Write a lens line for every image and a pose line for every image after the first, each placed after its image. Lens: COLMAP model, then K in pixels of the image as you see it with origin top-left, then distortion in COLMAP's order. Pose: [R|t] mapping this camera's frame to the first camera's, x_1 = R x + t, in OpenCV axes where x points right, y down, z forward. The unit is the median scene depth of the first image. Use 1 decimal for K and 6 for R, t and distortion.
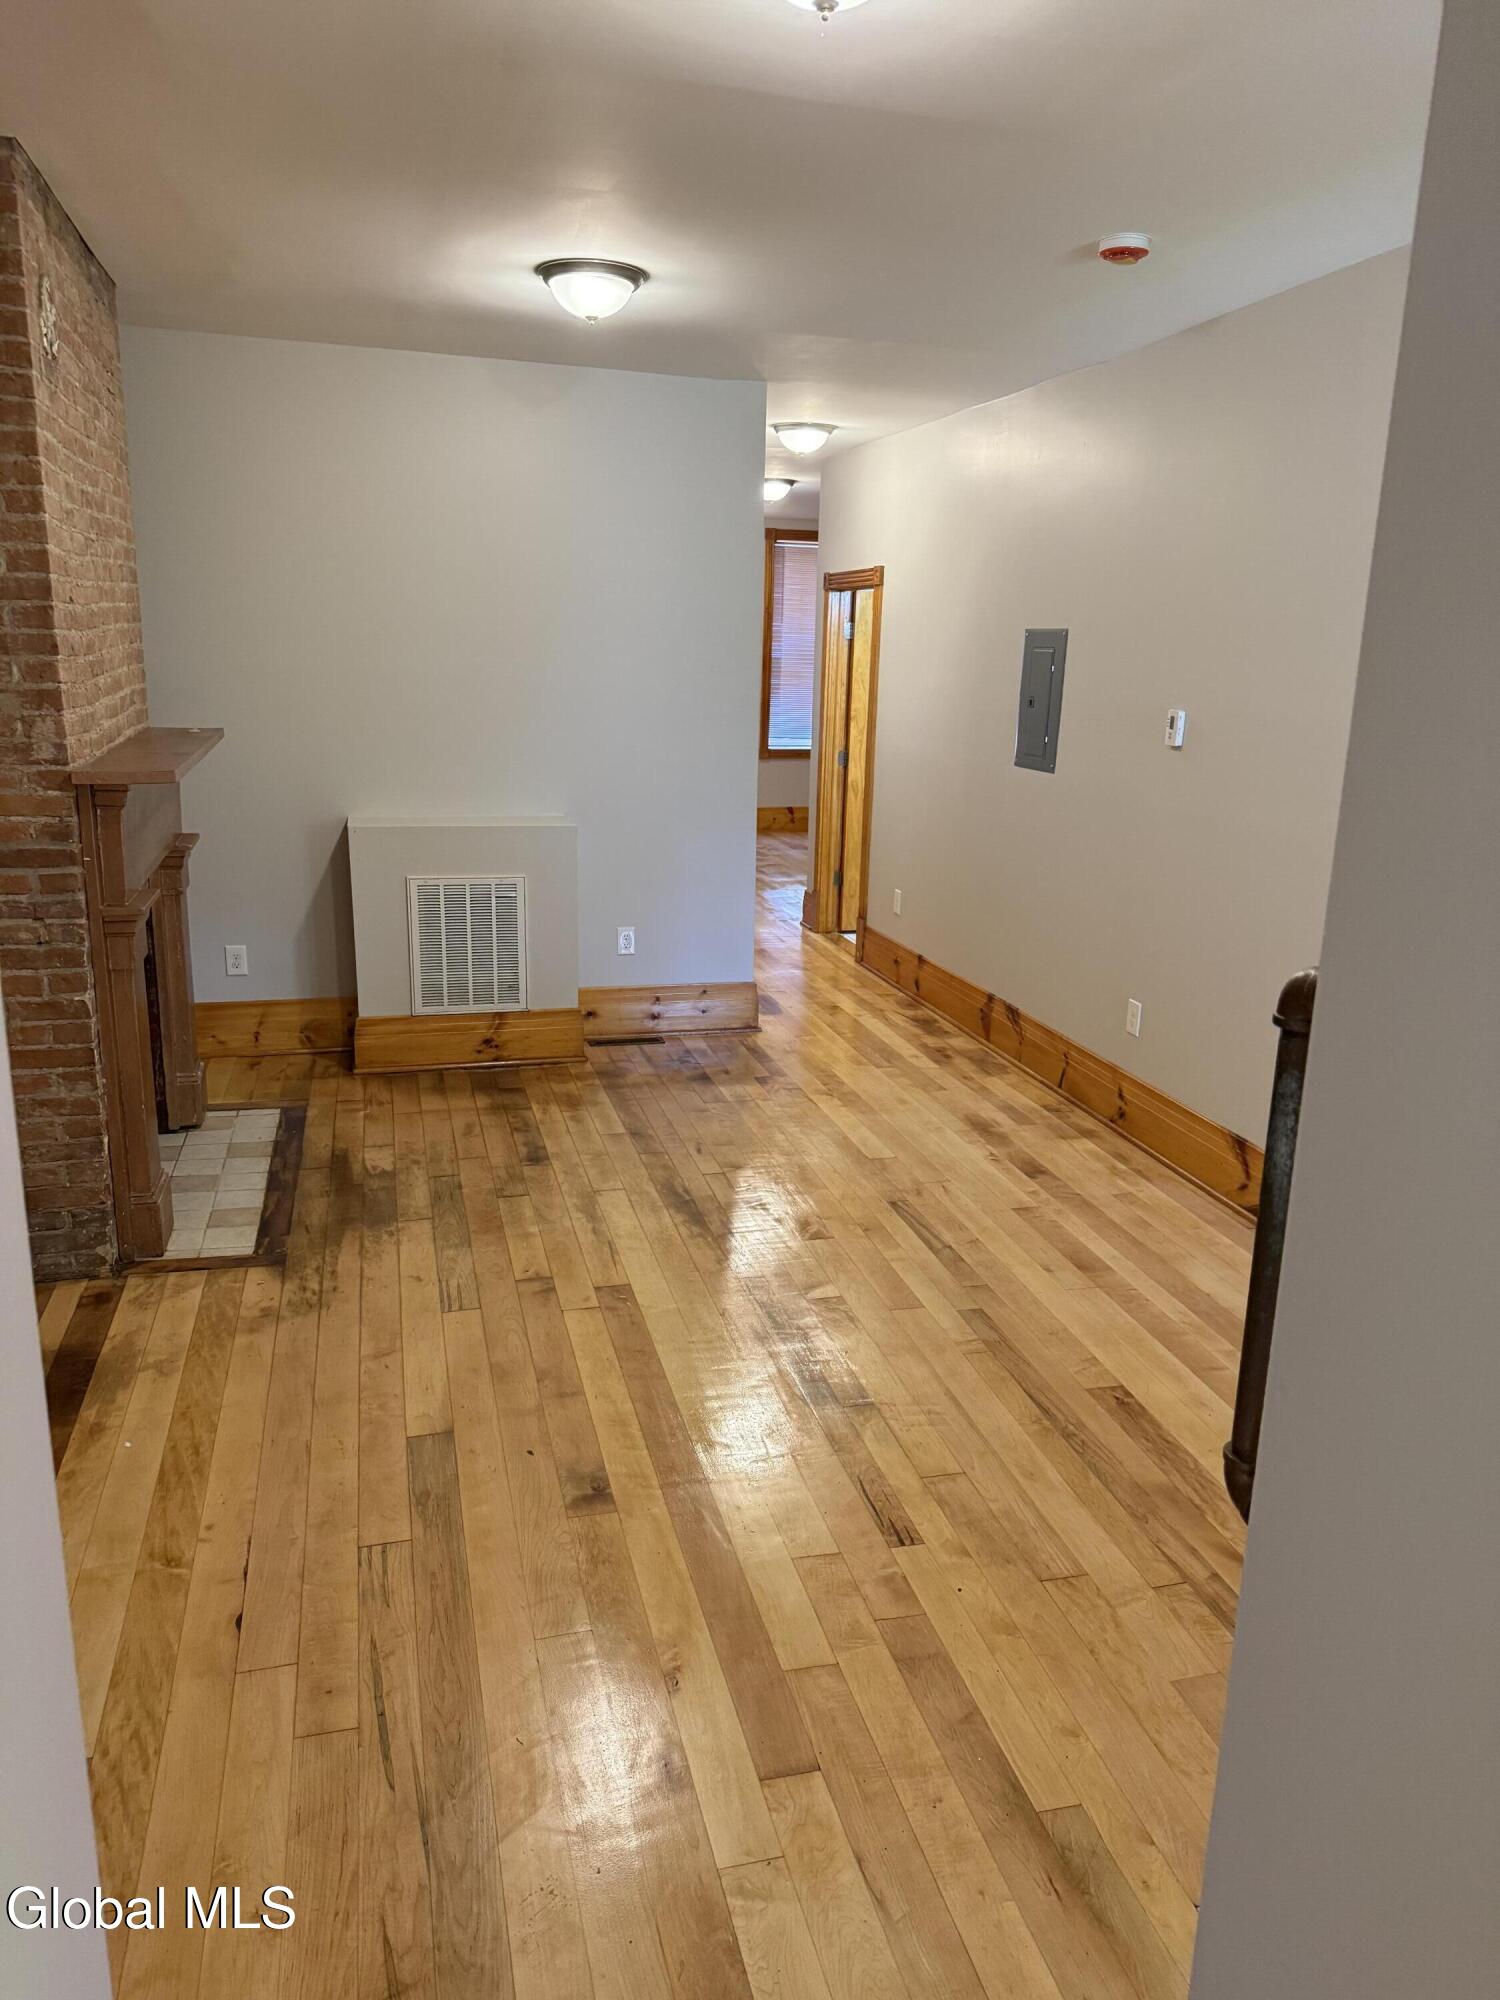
lens RADIAL K [[1404.9, 0, 747.6], [0, 1404.9, 985.4], [0, 0, 1]] dist [0.060897, -0.089612]
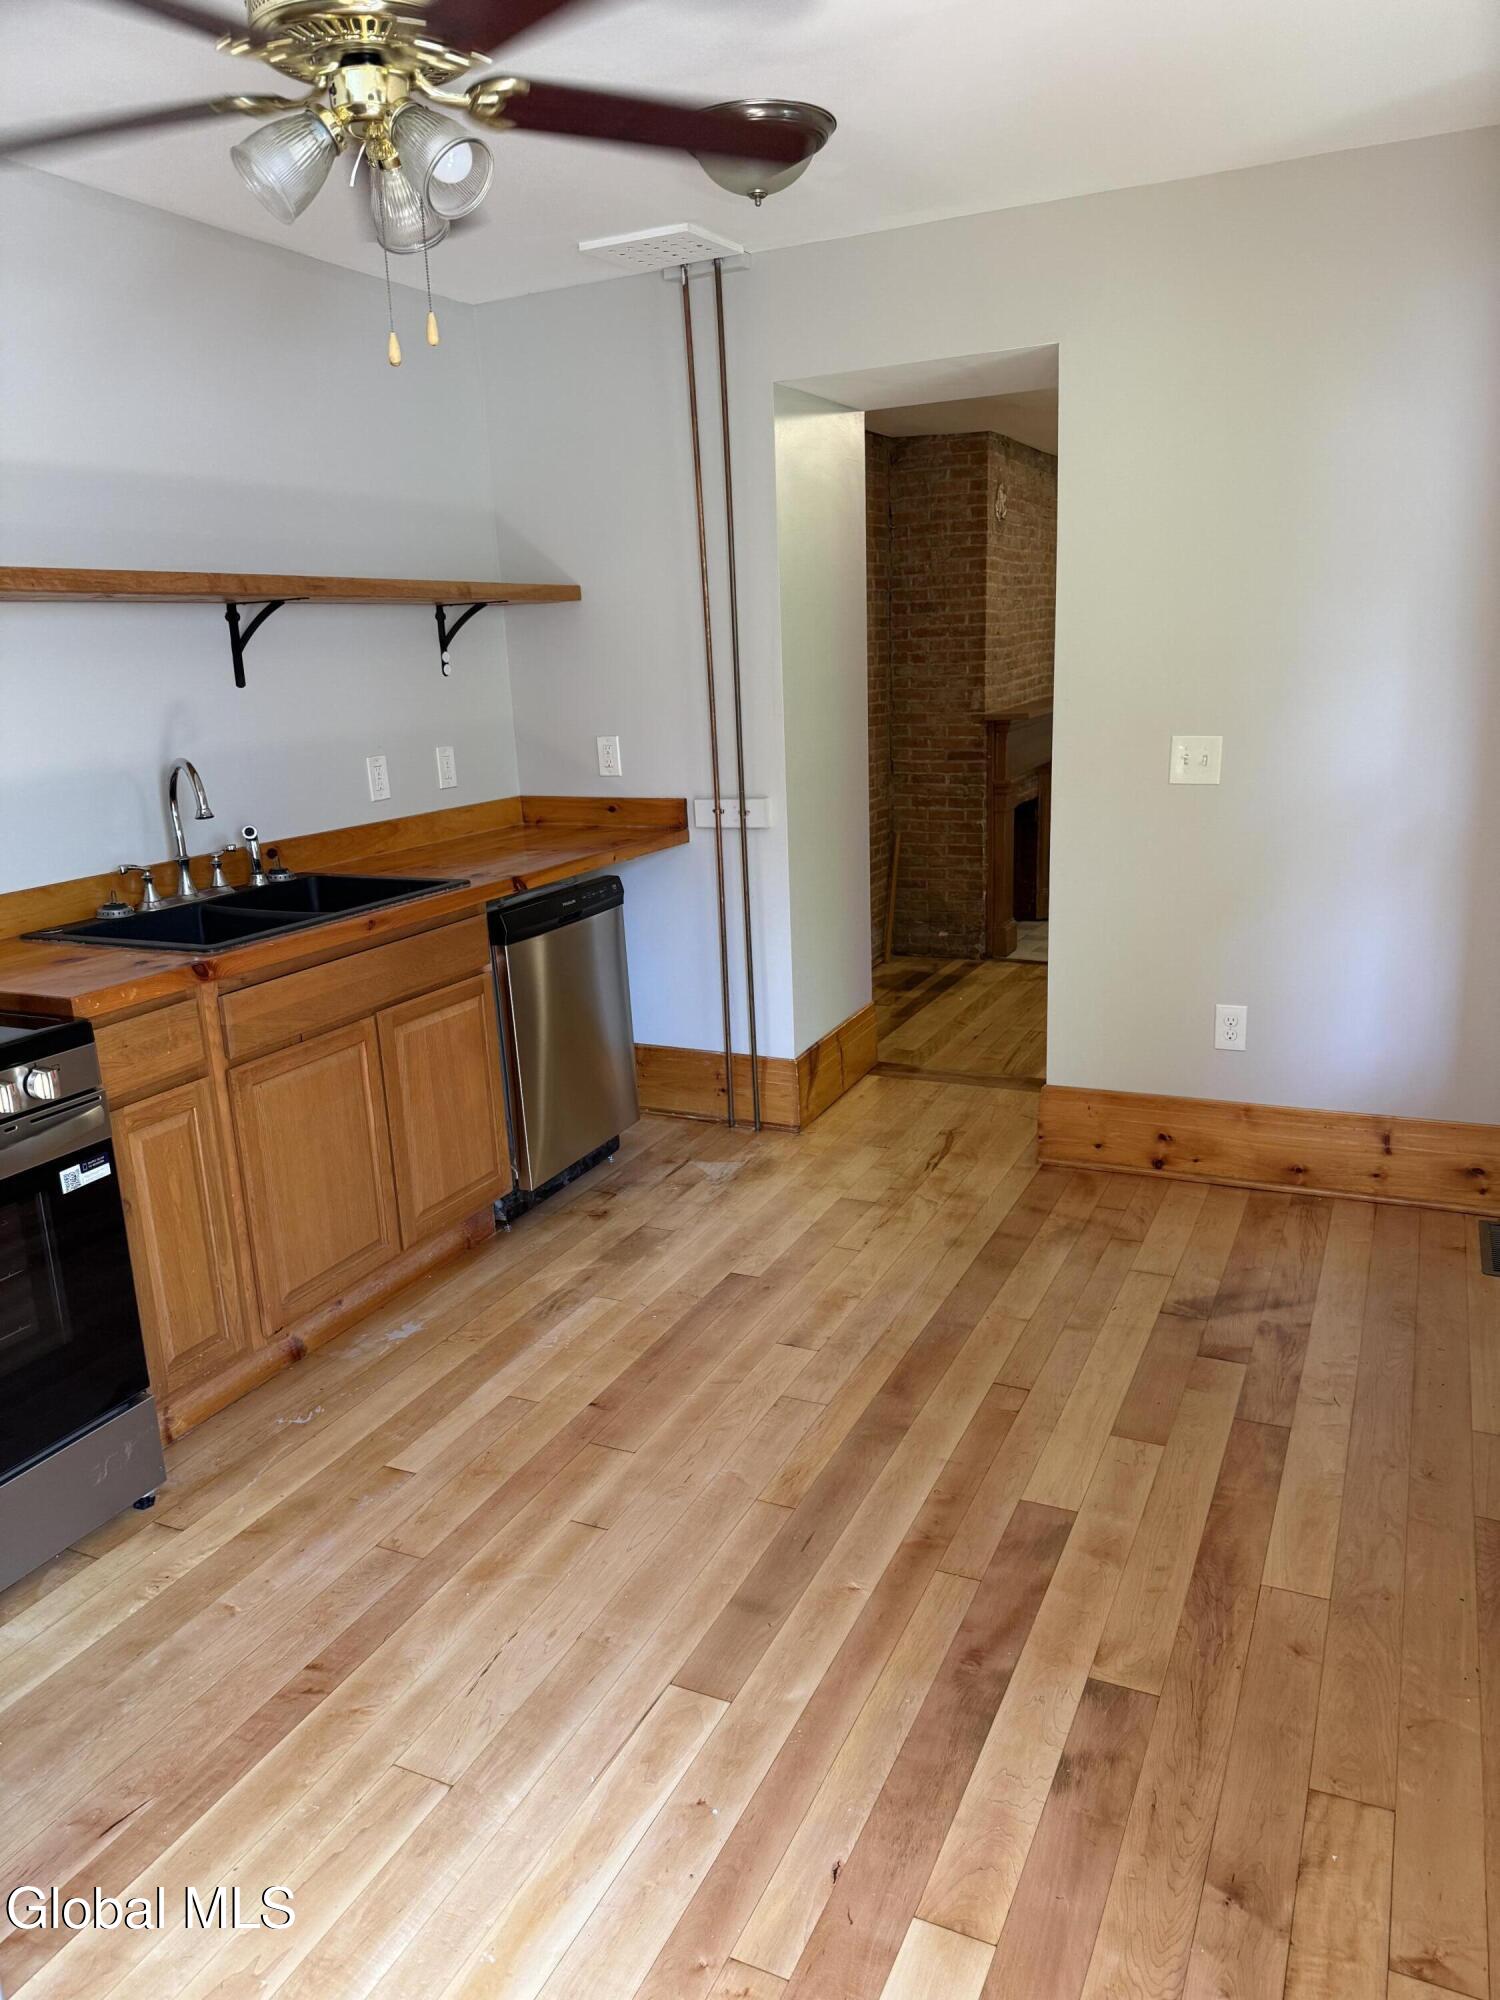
lens RADIAL K [[1404.9, 0, 753.3], [0, 1404.9, 1017.8], [0, 0, 1]] dist [0.060897, -0.089612]
pose [[0.758818, 0.122591, -0.639661, 0.593442], [-0.105250, 0.992298, 0.065318, 0.177131], [0.642742, 0.017760, 0.765877, -0.749561]]
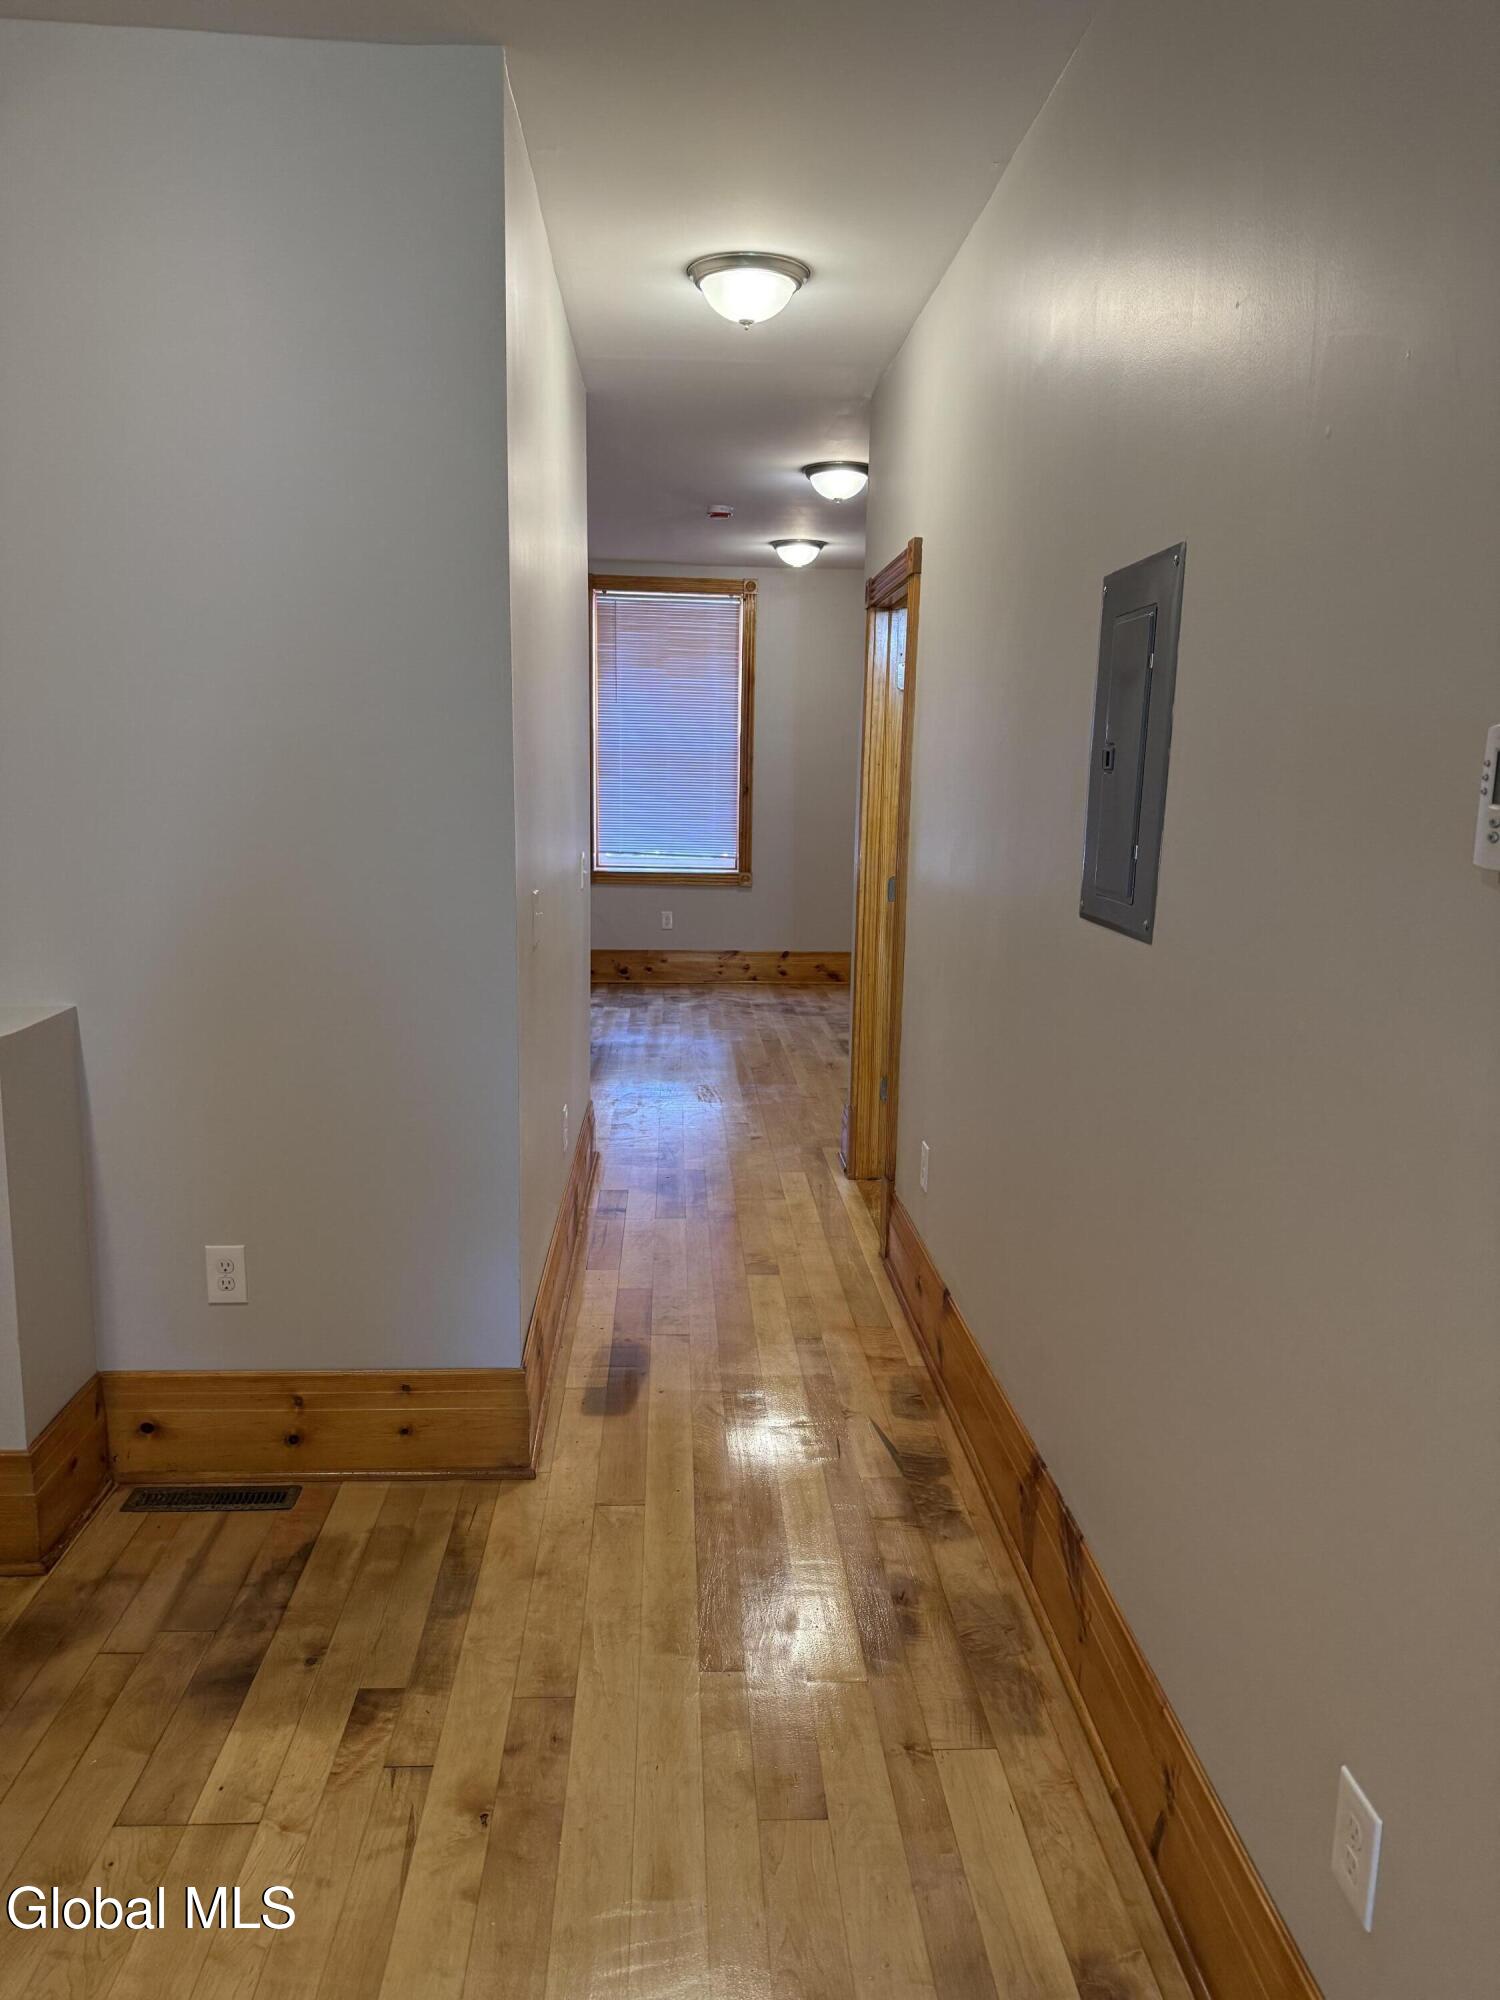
lens RADIAL K [[1404.9, 0, 759.3], [0, 1404.9, 1001.0], [0, 0, 1]] dist [0.060897, -0.089612]
pose [[0.978484, 0.036175, -0.203124, 0.642560], [-0.048879, 0.997126, -0.057879, -0.375691], [0.200447, 0.066562, 0.977441, 2.119278]]
